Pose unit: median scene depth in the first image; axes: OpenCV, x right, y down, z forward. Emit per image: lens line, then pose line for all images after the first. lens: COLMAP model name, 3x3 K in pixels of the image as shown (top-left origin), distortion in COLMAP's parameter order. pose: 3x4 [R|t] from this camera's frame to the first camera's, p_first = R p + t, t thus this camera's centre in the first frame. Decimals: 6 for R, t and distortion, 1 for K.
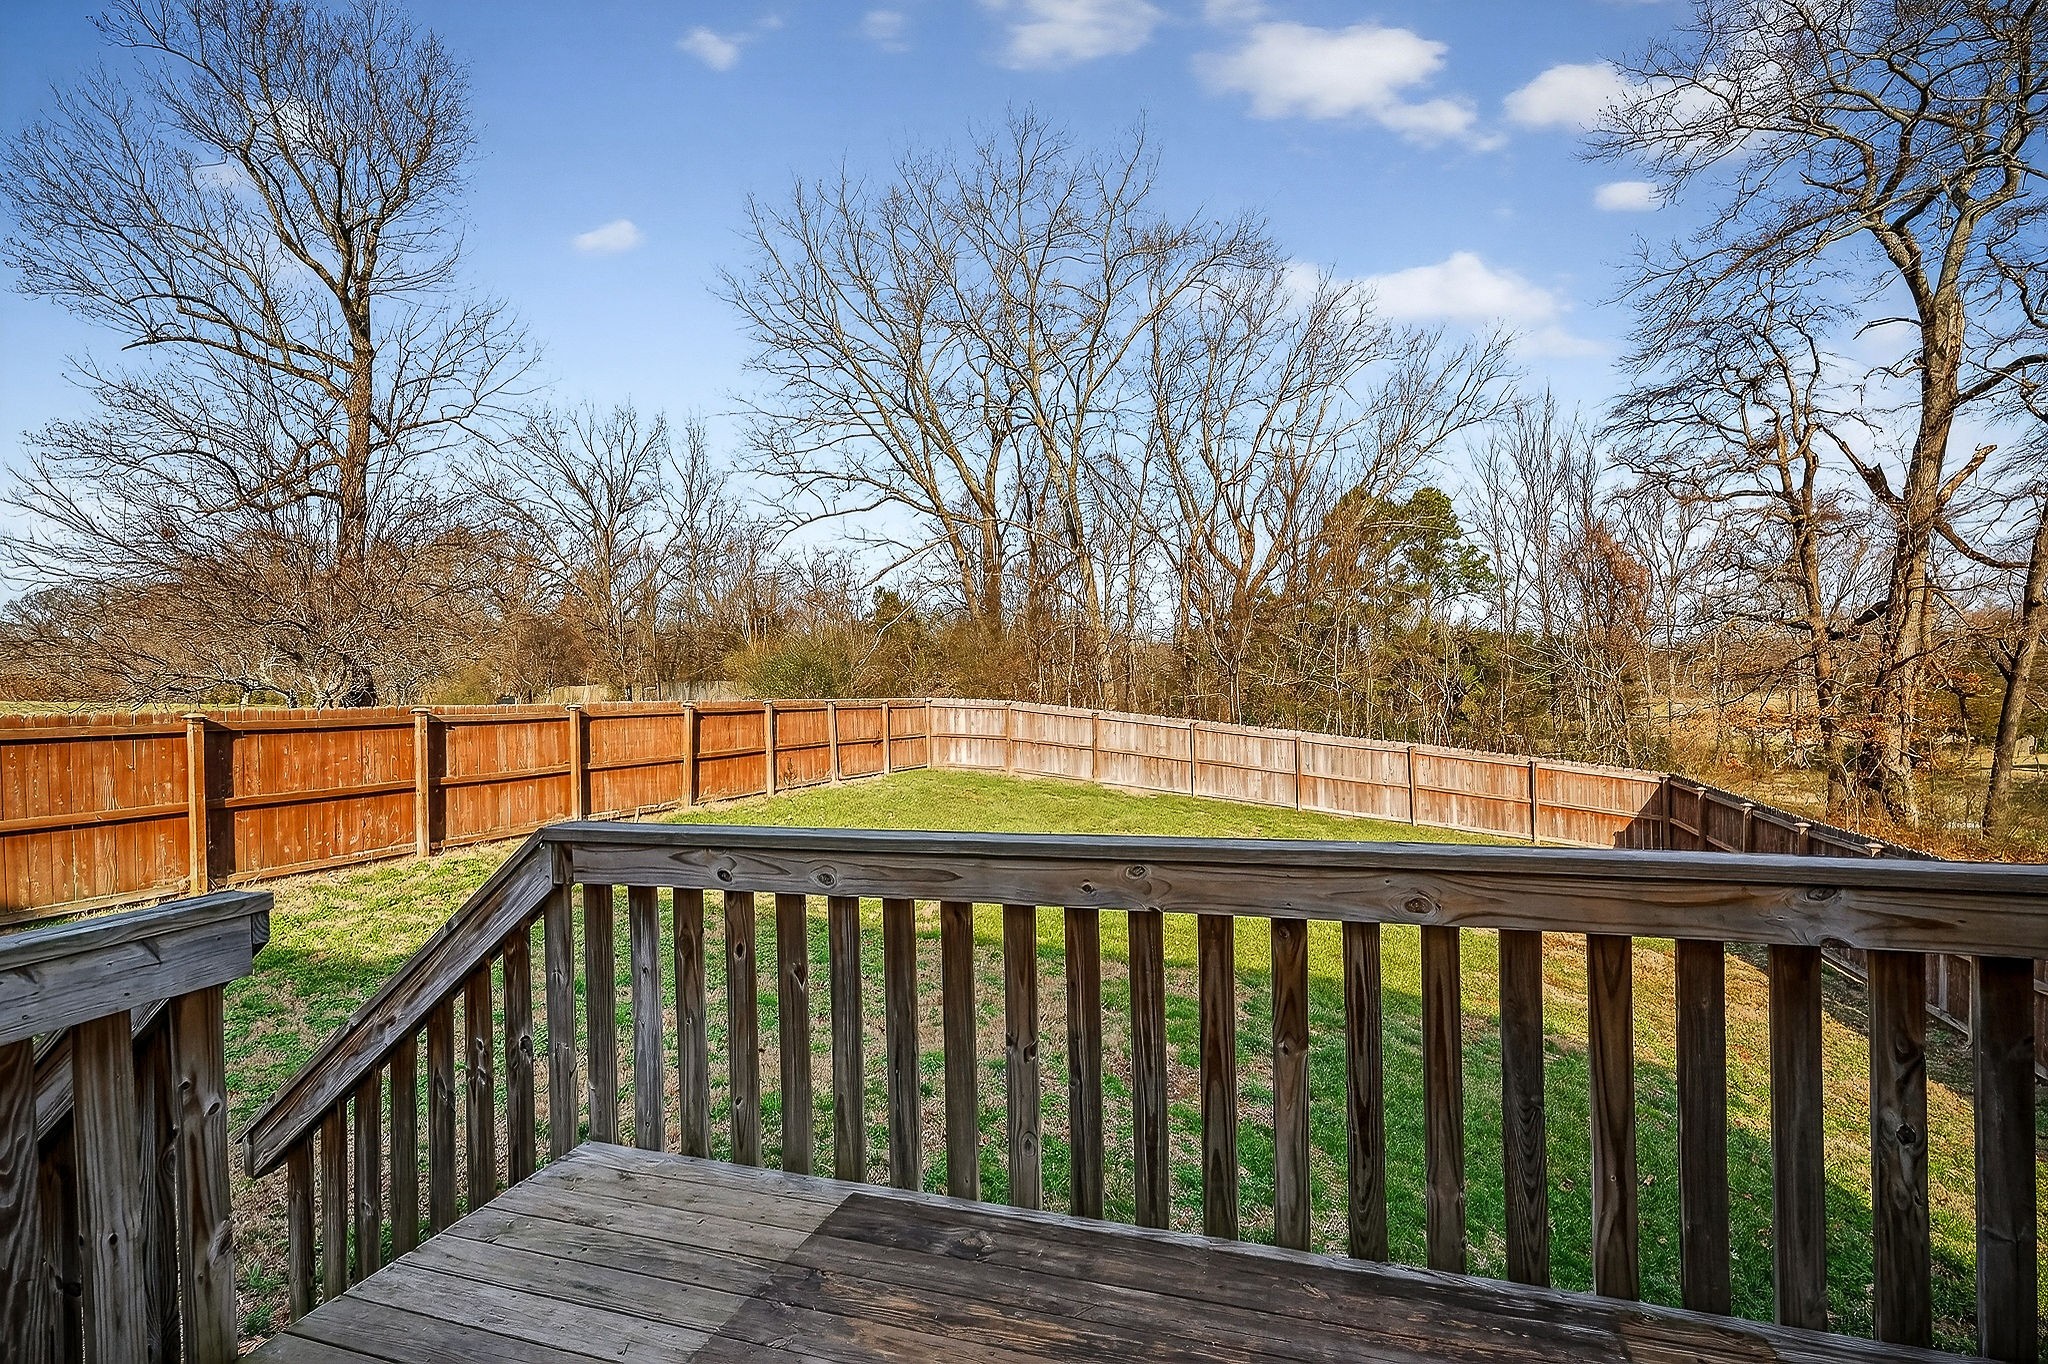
lens RADIAL K [[993.6, 0, 1024.0], [0, 993.6, 682.0], [0, 0, 1]] dist [0.000895, -0.000136]
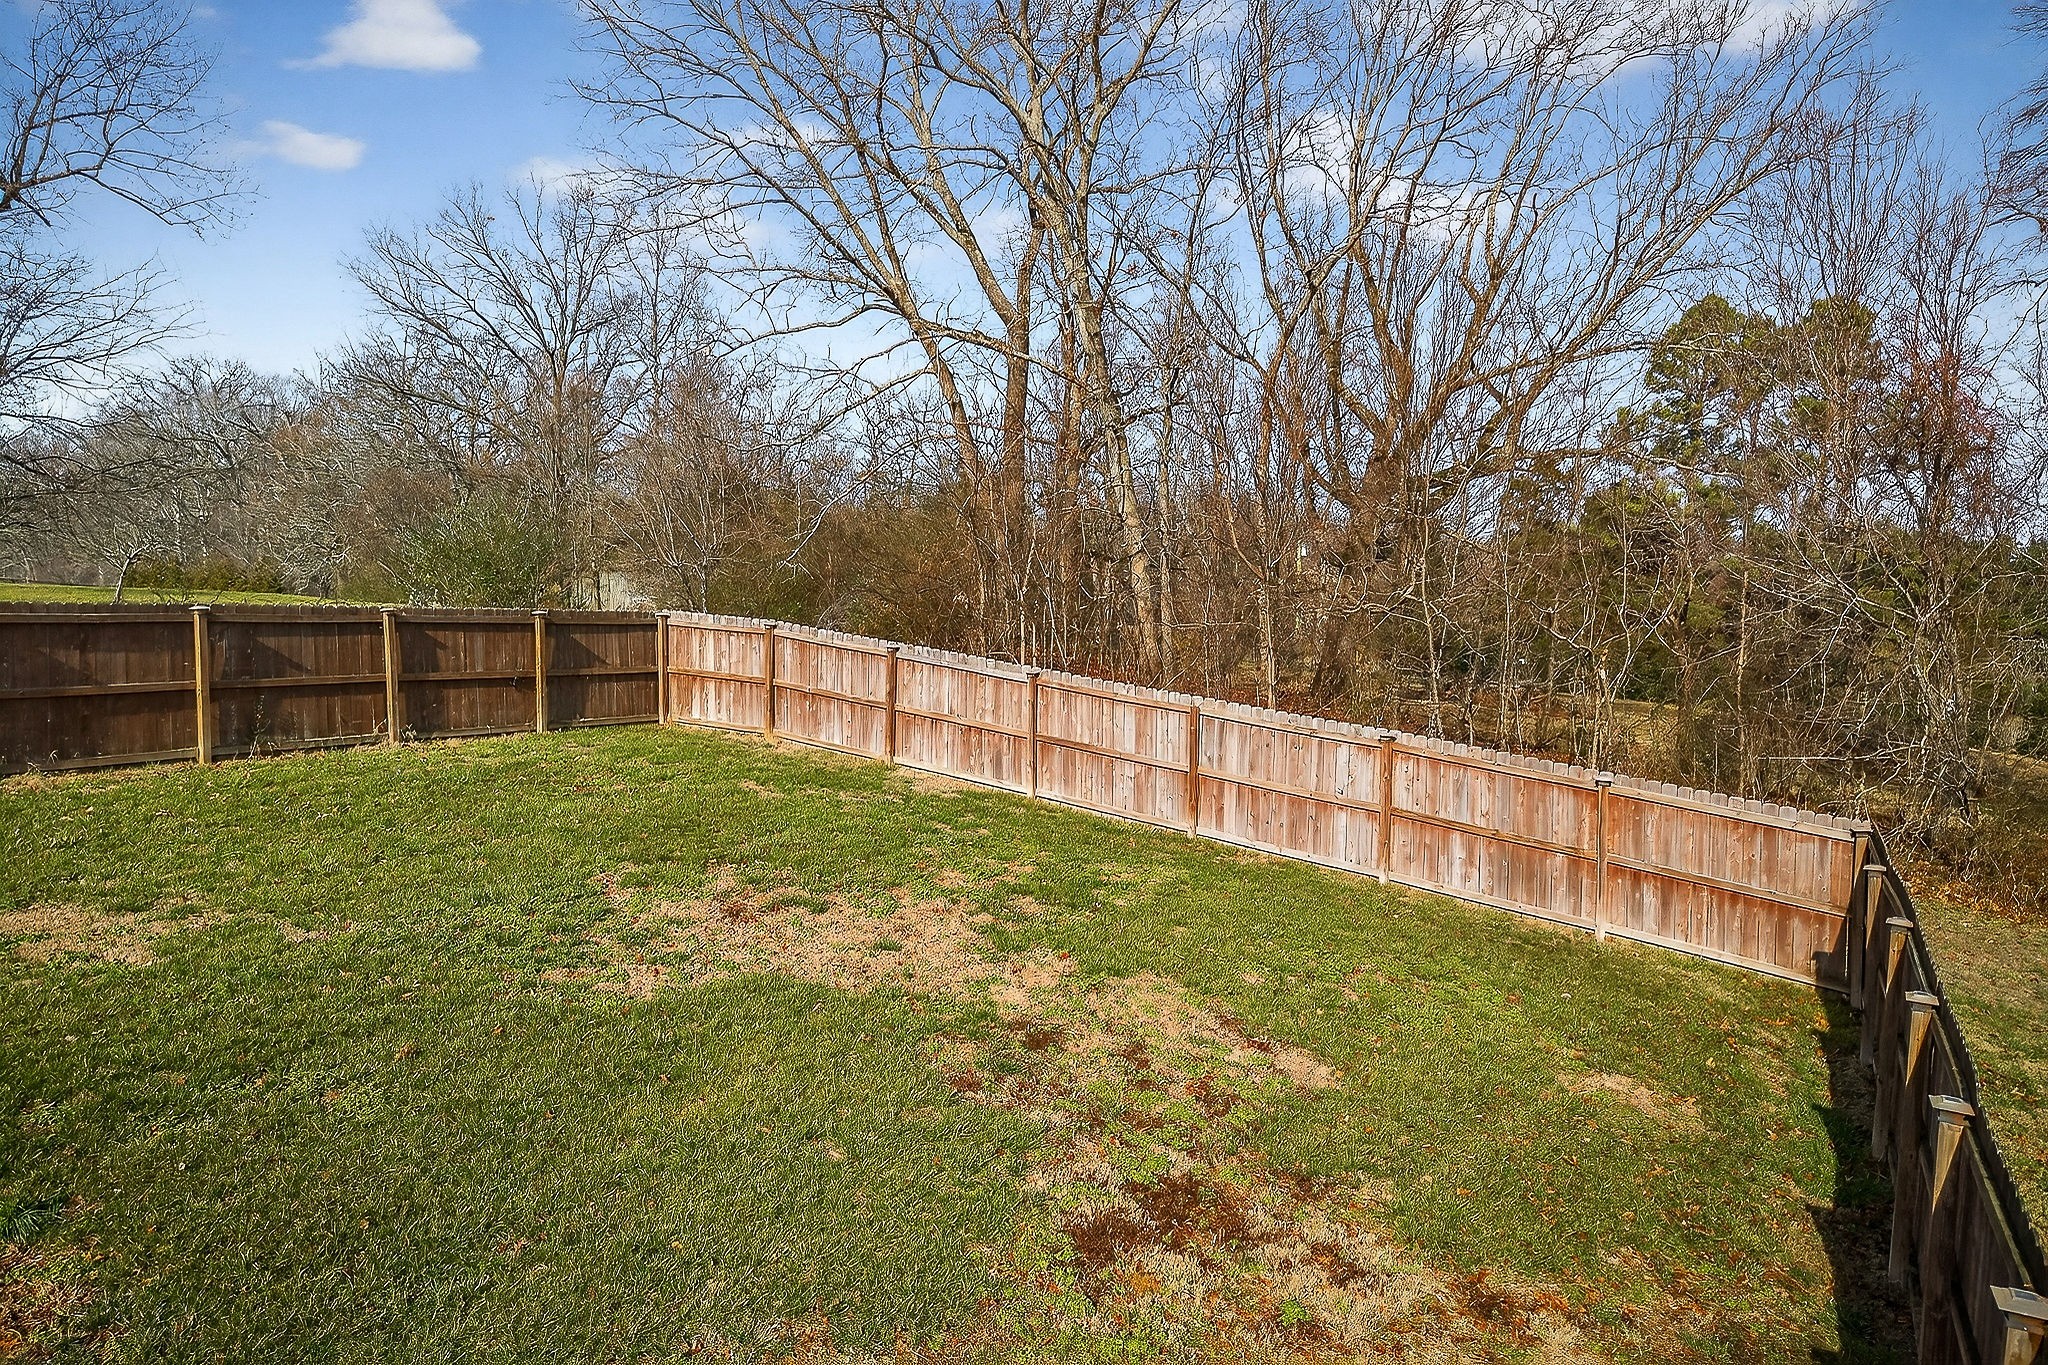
lens RADIAL K [[1362.6, 0, 1030.1], [0, 1362.6, 663.8], [0, 0, 1]] dist [0.090545, -0.126226]
pose [[0.982025, 0.045756, -0.183118, 0.286988], [-0.035092, 0.997517, 0.061062, -0.011177], [0.185457, -0.053538, 0.981193, 0.202340]]
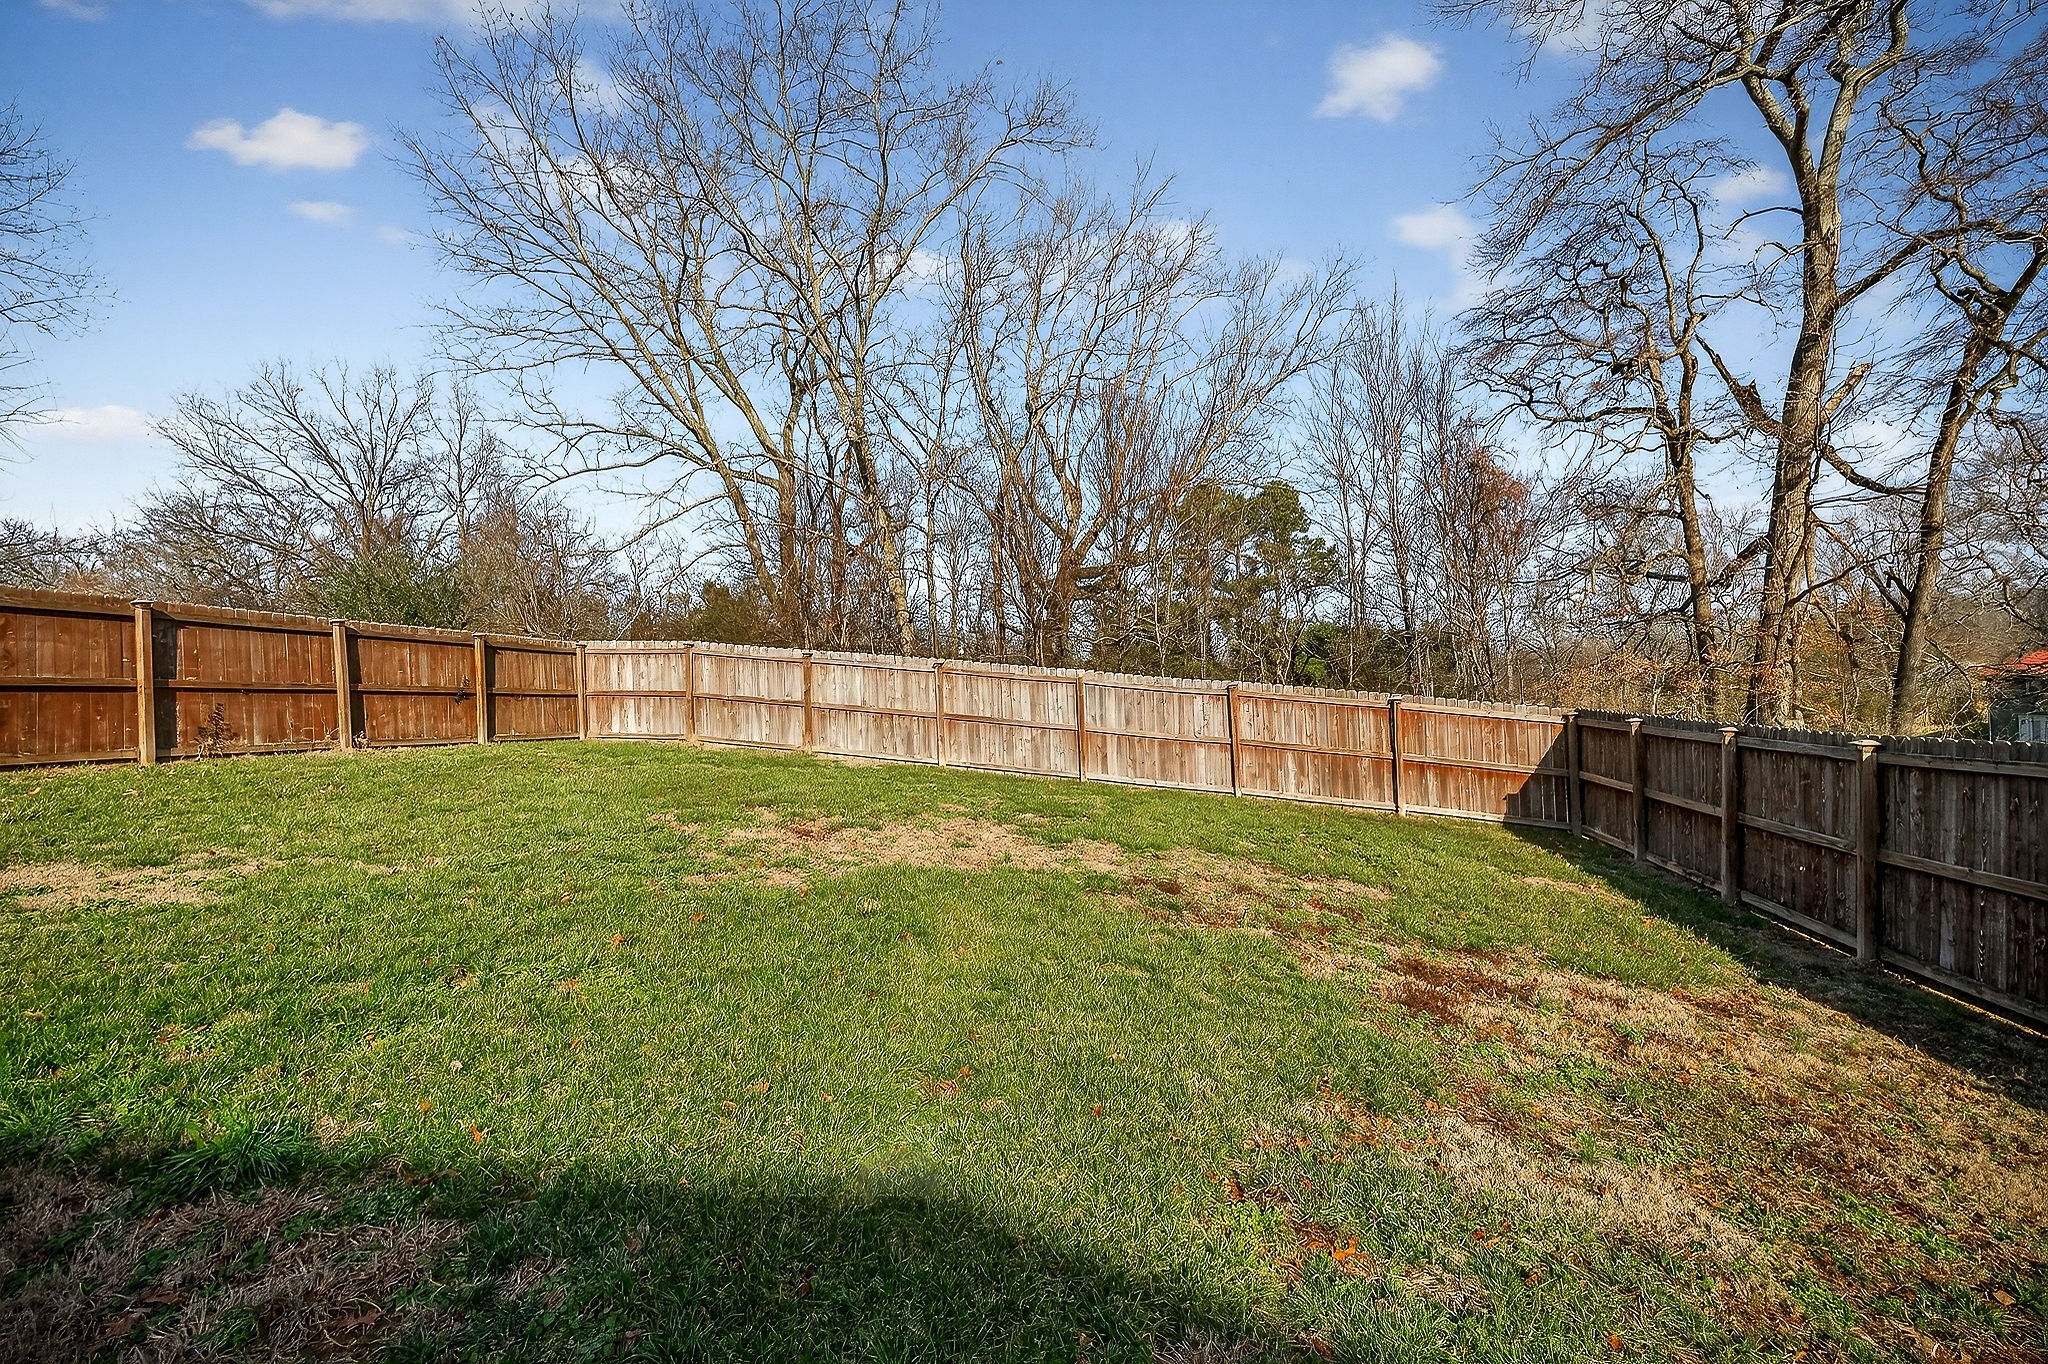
lens RADIAL K [[957.9, 0, 1024.0], [0, 957.9, 682.0], [0, 0, 1]] dist [-0.000950, -0.000723]
pose [[0.992910, -0.011072, 0.118353, 0.137019], [0.013267, 0.999754, -0.017776, 0.062078], [-0.118127, 0.019221, 0.992812, 0.286025]]
